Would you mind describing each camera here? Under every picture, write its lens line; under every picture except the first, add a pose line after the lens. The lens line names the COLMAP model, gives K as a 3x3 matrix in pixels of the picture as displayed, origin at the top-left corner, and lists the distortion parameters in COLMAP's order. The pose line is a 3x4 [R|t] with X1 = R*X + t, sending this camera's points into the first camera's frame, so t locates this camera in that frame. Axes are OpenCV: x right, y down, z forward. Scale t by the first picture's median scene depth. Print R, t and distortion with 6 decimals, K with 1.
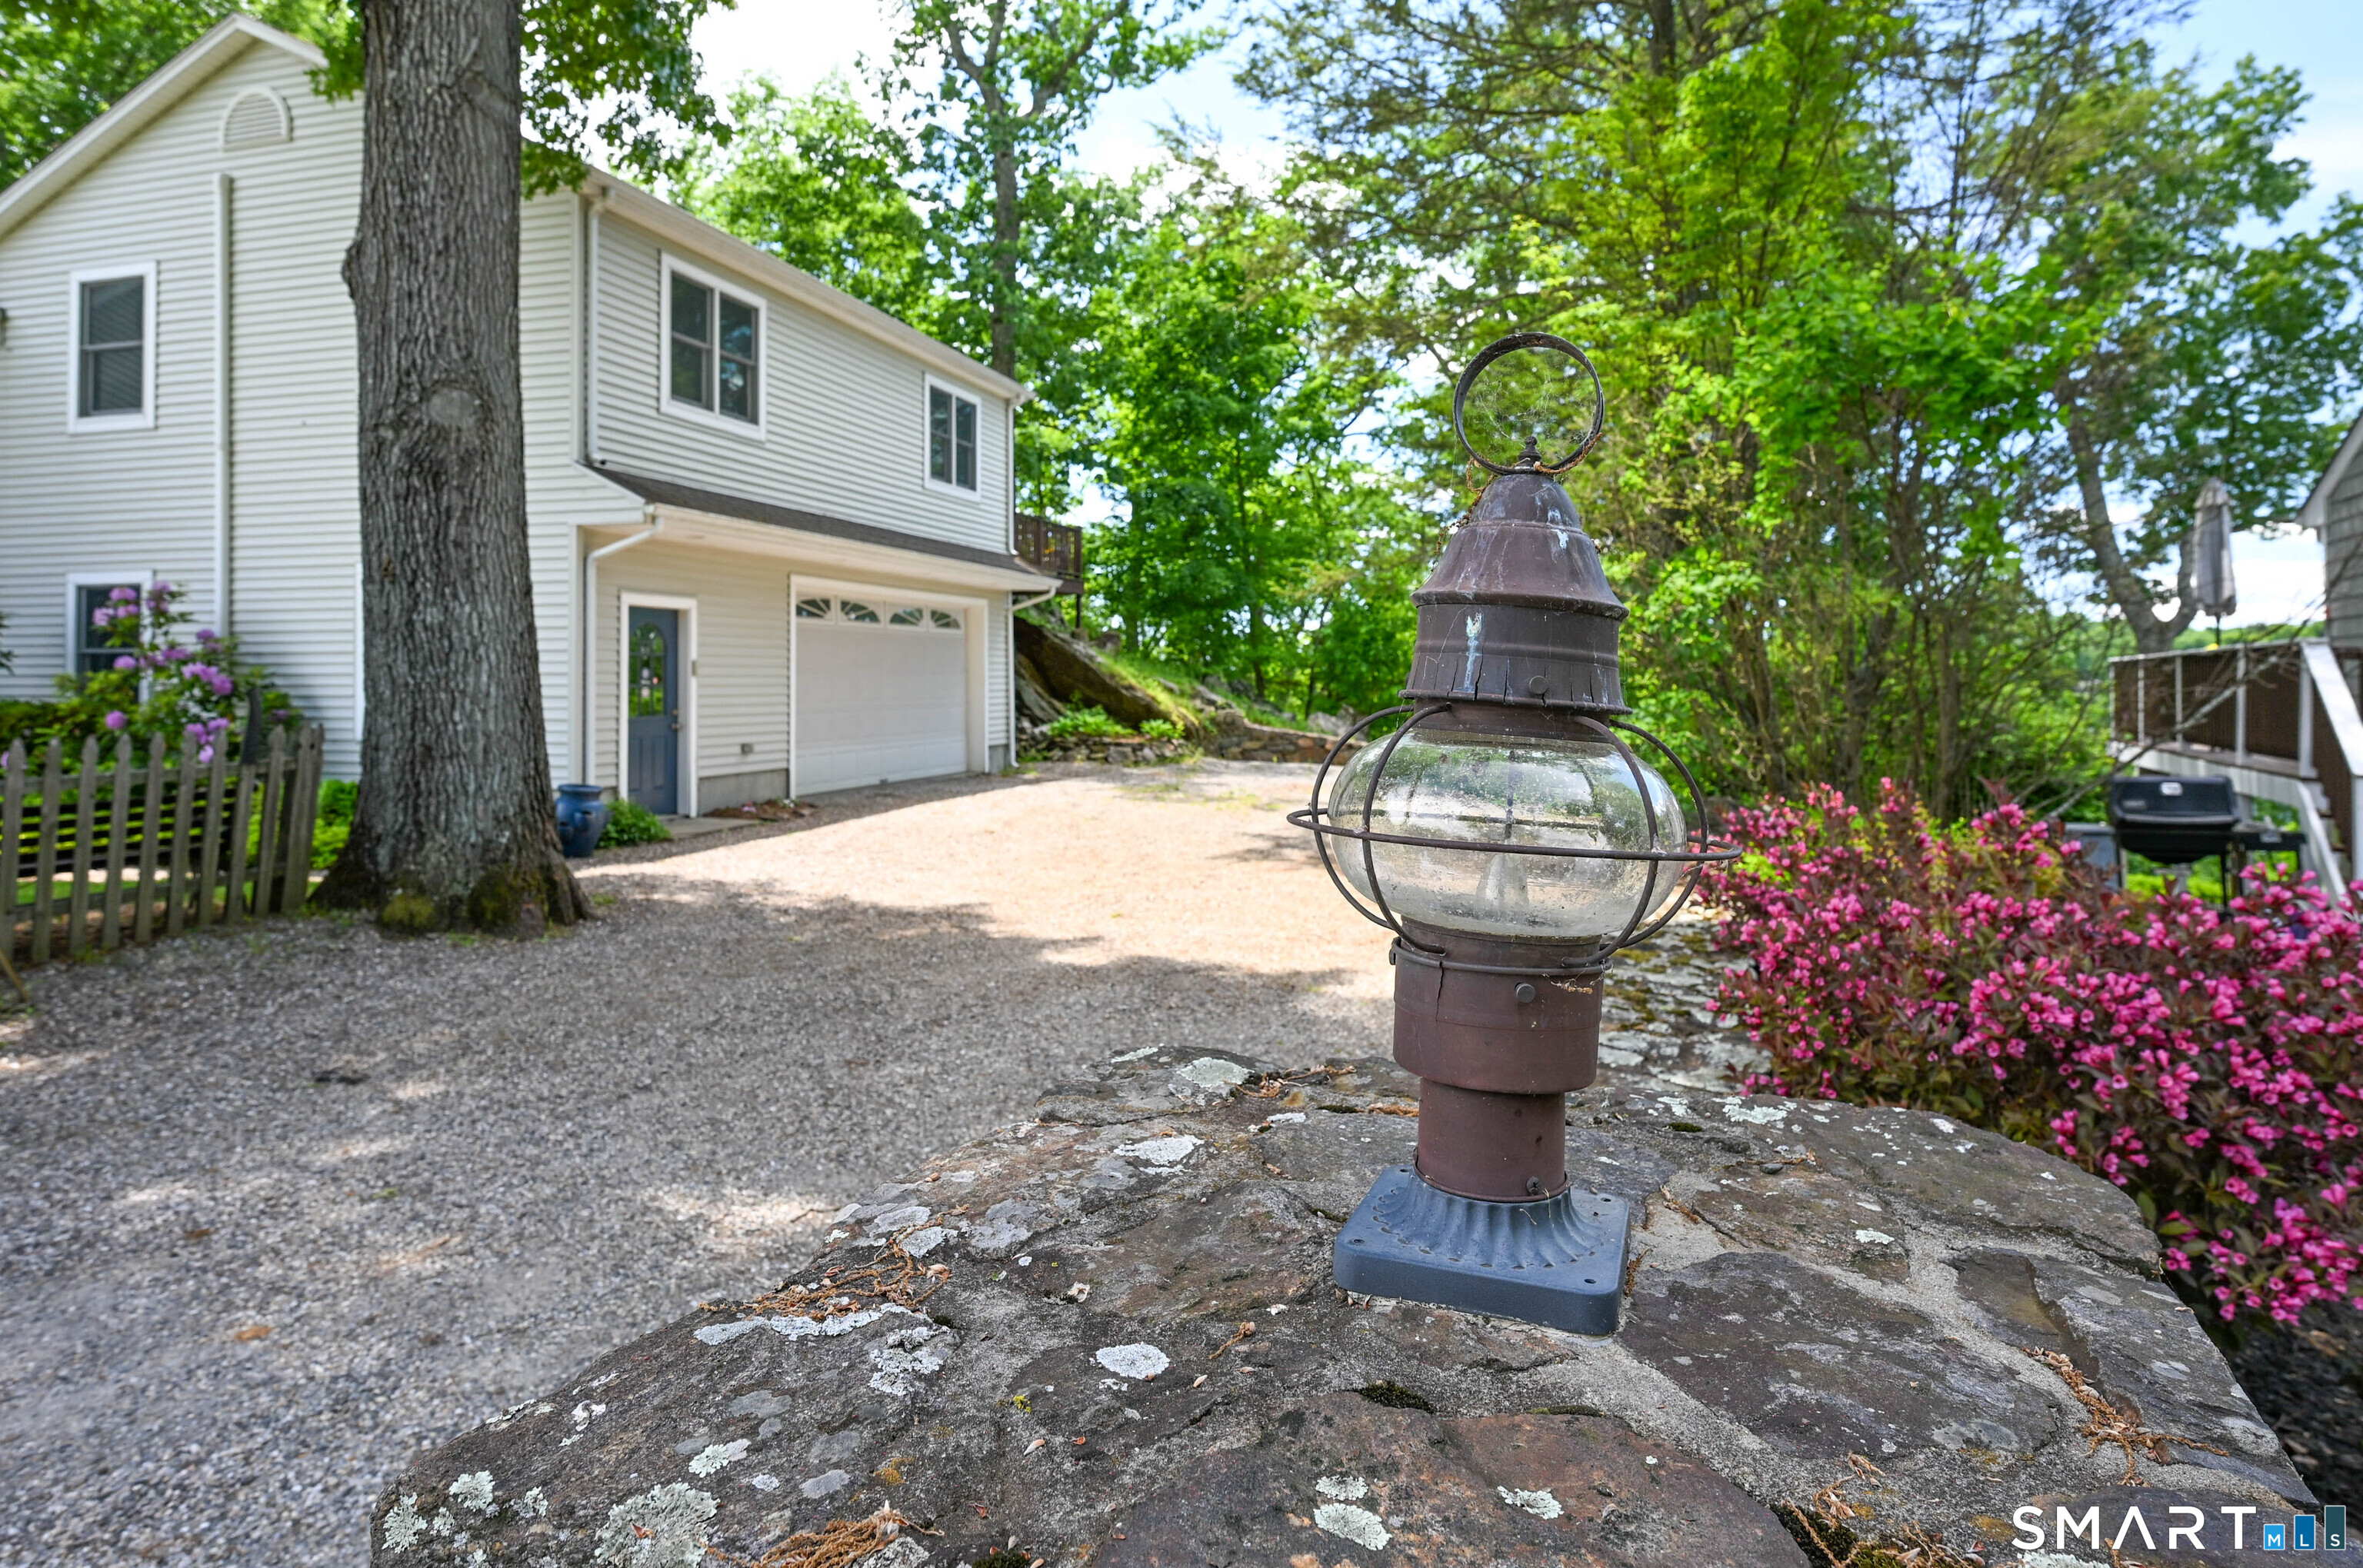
lens RADIAL K [[1312.5, 0, 1181.4], [0, 1312.5, 784.6], [0, 0, 1]] dist [0.005735, -0.000011]
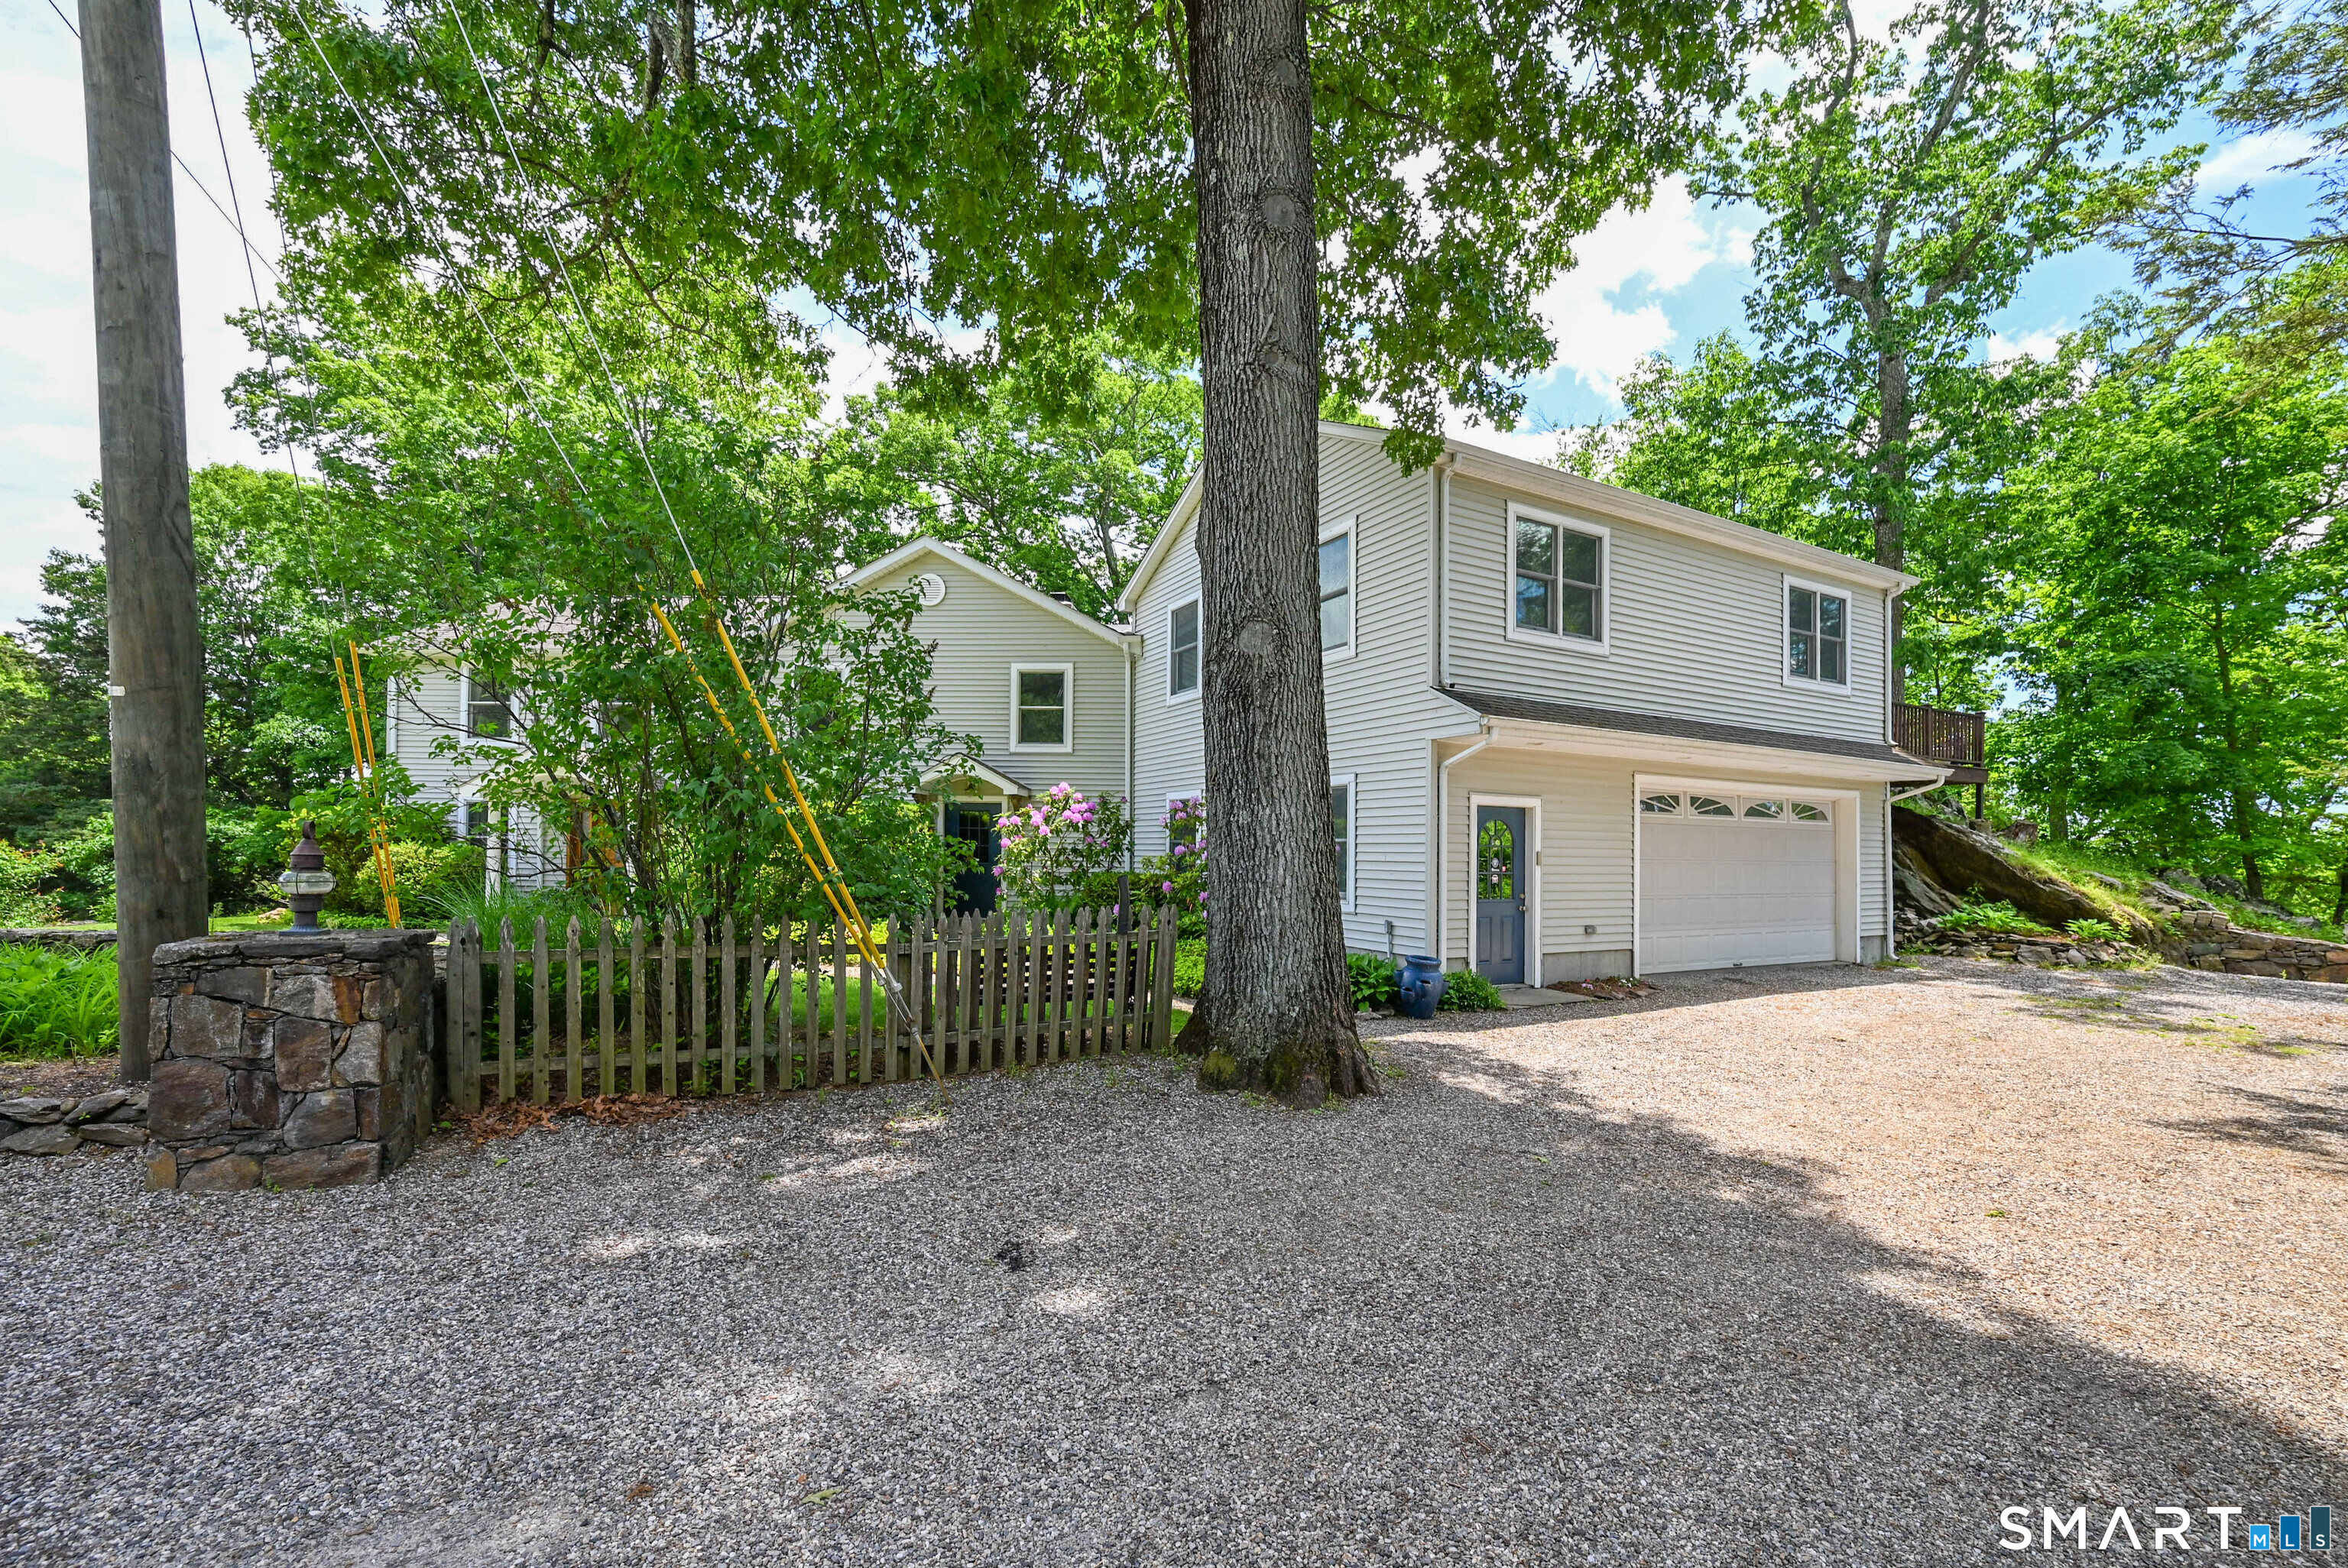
lens RADIAL K [[965.0, 0, 1241.7], [0, 965.0, 843.9], [0, 0, 1]] dist [0.007026, -0.000035]
pose [[0.735370, 0.004830, -0.677649, 0.005932], [-0.069132, 0.995292, -0.067926, -0.019111], [0.674131, 0.096797, 0.732242, 0.152117]]
